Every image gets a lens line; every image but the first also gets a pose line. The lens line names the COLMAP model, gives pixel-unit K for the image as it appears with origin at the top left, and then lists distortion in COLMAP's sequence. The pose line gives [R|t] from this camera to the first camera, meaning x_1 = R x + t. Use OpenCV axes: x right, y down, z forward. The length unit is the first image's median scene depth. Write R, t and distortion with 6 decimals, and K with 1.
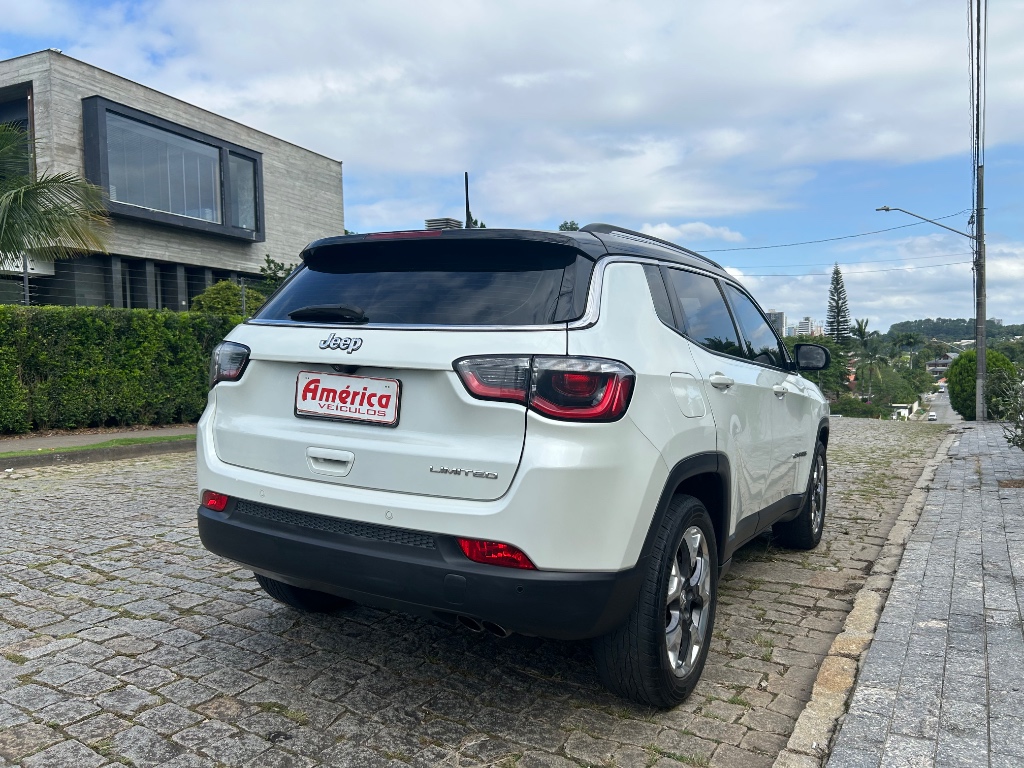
lens RADIAL K [[773.8, 0, 512.9], [0, 773.8, 398.9], [0, 0, 1]] dist [0.047497, -0.054640]
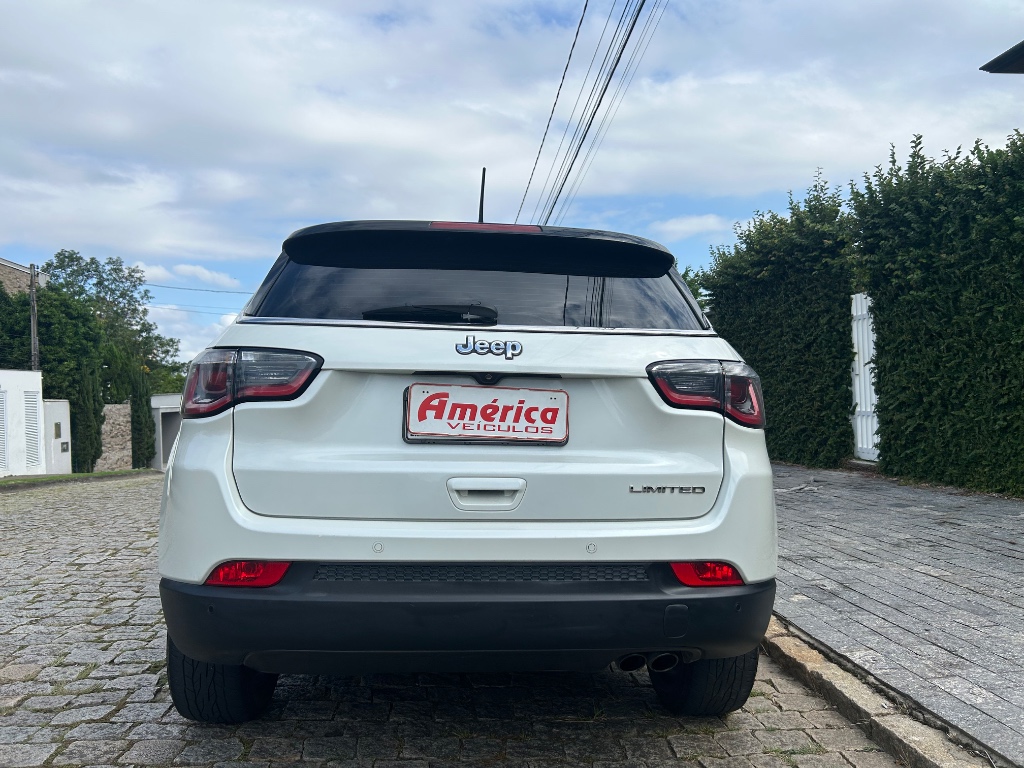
lens RADIAL K [[773.8, 0, 519.5], [0, 773.8, 382.5], [0, 0, 1]] dist [0.047497, -0.054640]
pose [[0.816907, 0.000181, 0.576769, -0.567238], [0.046530, 0.996720, -0.066216, 0.017822], [-0.574889, 0.080929, 0.814219, 0.268554]]
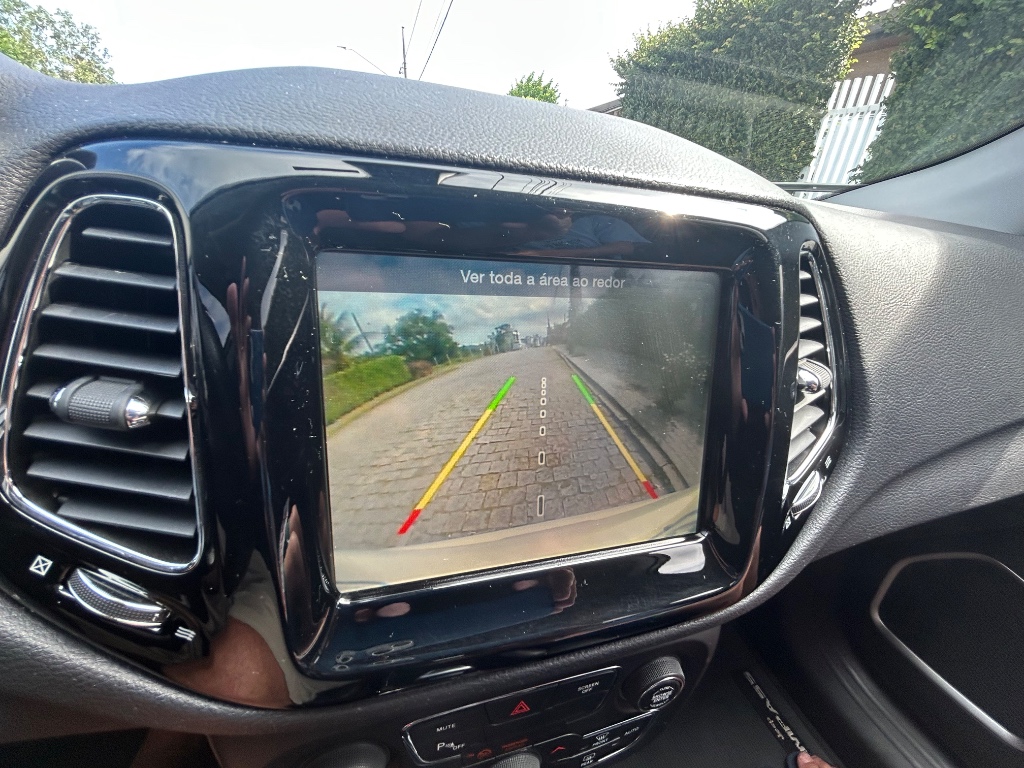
lens RADIAL K [[415.6, 0, 514.4], [0, 415.6, 387.3], [0, 0, 1]] dist [-0.002789, -0.000397]
pose [[0.686783, -0.280176, 0.670694, 0.325767], [-0.023575, 0.913653, 0.405811, -0.063584], [-0.726480, -0.294516, 0.620876, 1.770208]]
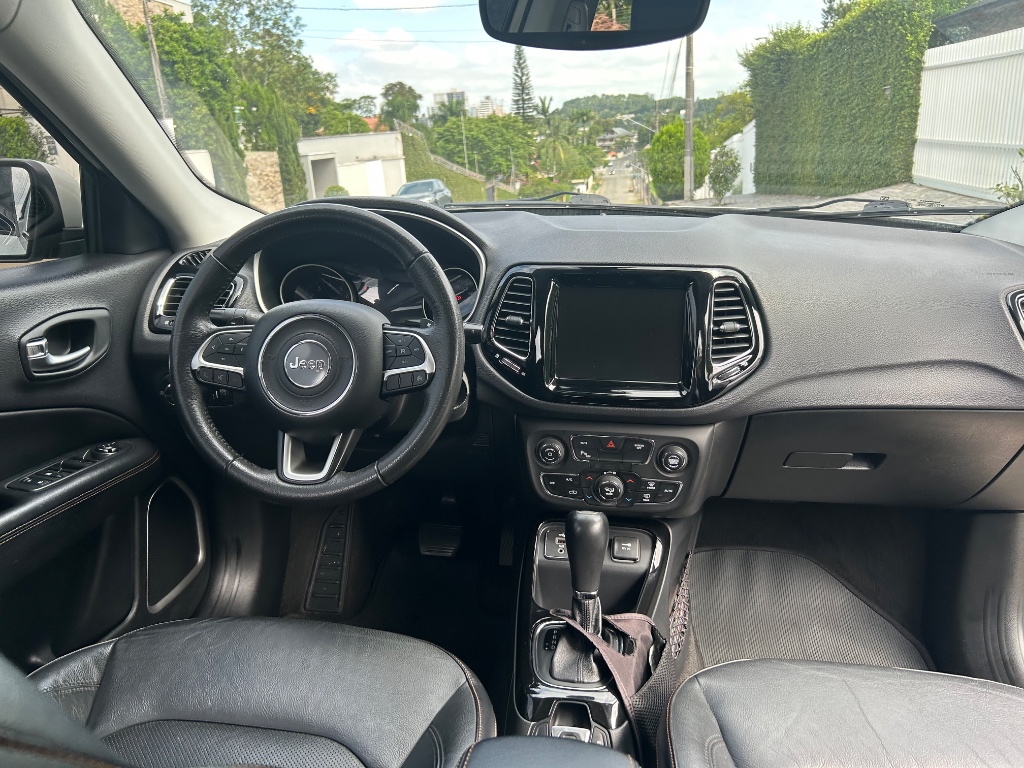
lens RADIAL K [[773.8, 0, 500.2], [0, 773.8, 386.1], [0, 0, 1]] dist [0.047497, -0.054640]
pose [[0.931159, -0.149888, 0.332378, 0.133689], [0.063678, 0.964438, 0.256525, -0.127777], [-0.359008, -0.217700, 0.907590, 1.367591]]
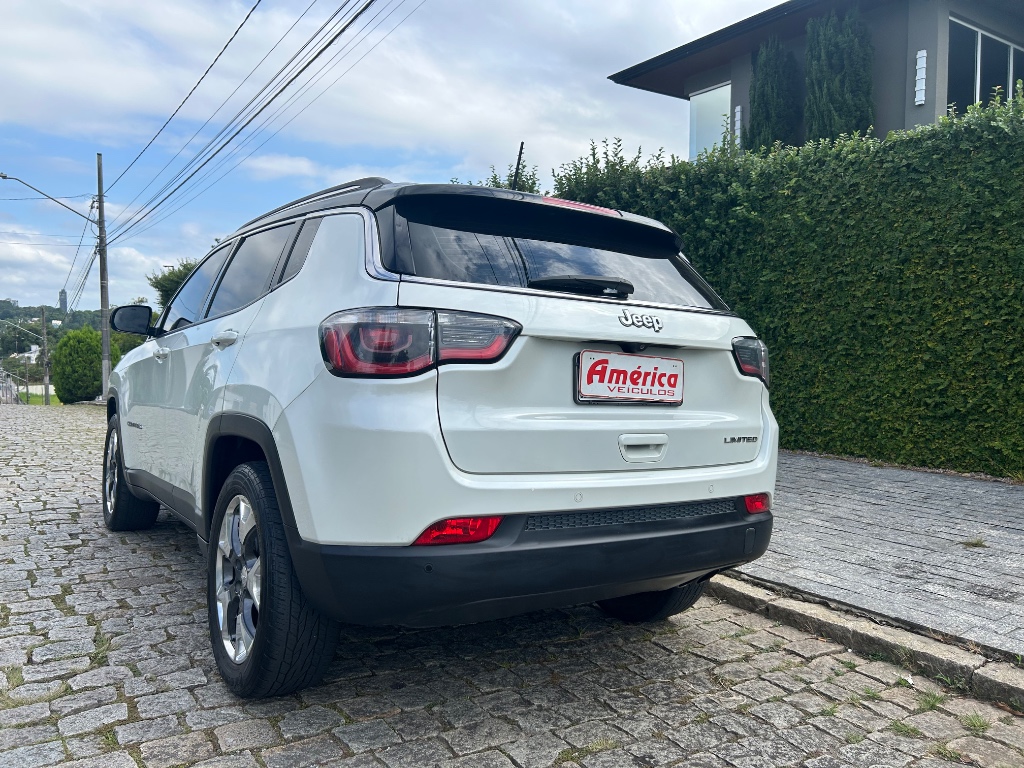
lens RADIAL K [[773.8, 0, 507.9], [0, 773.8, 377.0], [0, 0, 1]] dist [0.047497, -0.054640]
pose [[0.439844, -0.026915, 0.897671, -0.968829], [0.030462, 0.999423, 0.015040, -0.019337], [-0.897557, 0.020730, 0.440410, 0.619674]]
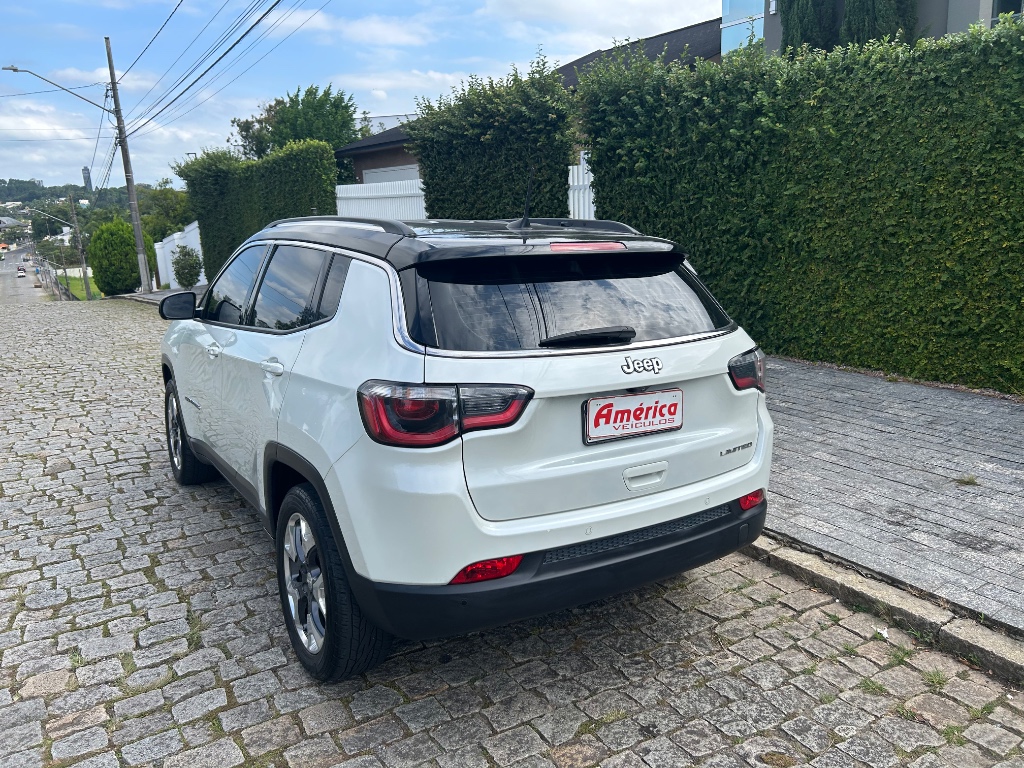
lens RADIAL K [[773.8, 0, 521.9], [0, 773.8, 377.1], [0, 0, 1]] dist [0.047497, -0.054640]
pose [[0.460255, -0.201001, 0.864734, -1.026411], [0.073533, 0.979317, 0.188497, -0.226098], [-0.884736, -0.023170, 0.465515, 0.554433]]
